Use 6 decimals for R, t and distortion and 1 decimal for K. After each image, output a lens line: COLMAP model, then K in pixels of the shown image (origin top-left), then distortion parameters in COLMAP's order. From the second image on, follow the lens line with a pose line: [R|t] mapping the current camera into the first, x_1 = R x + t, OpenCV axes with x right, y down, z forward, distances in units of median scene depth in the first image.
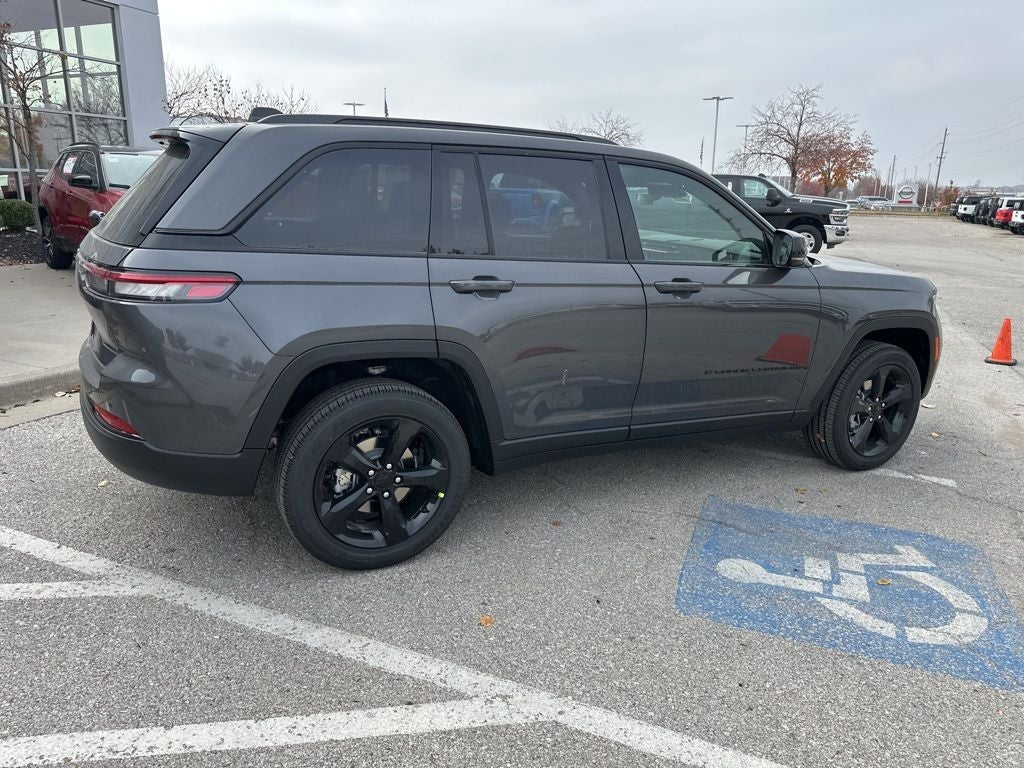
lens RADIAL K [[721.0, 0, 508.3], [0, 721.0, 375.4], [0, 0, 1]] dist [0.033172, -0.038291]
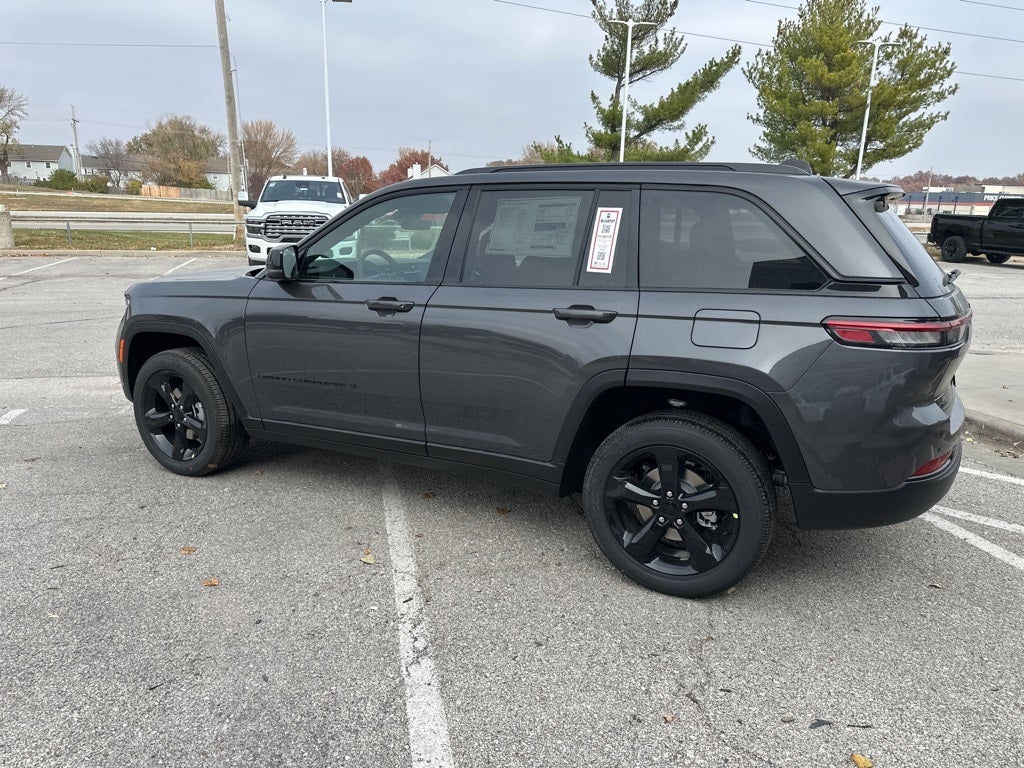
lens RADIAL K [[721.0, 0, 506.8], [0, 721.0, 386.9], [0, 0, 1]] dist [0.033172, -0.038291]
pose [[-0.569768, -0.238584, 0.786411, -1.063288], [0.170347, 0.901860, 0.397028, -0.596563], [-0.803957, 0.360176, -0.473209, 2.073323]]
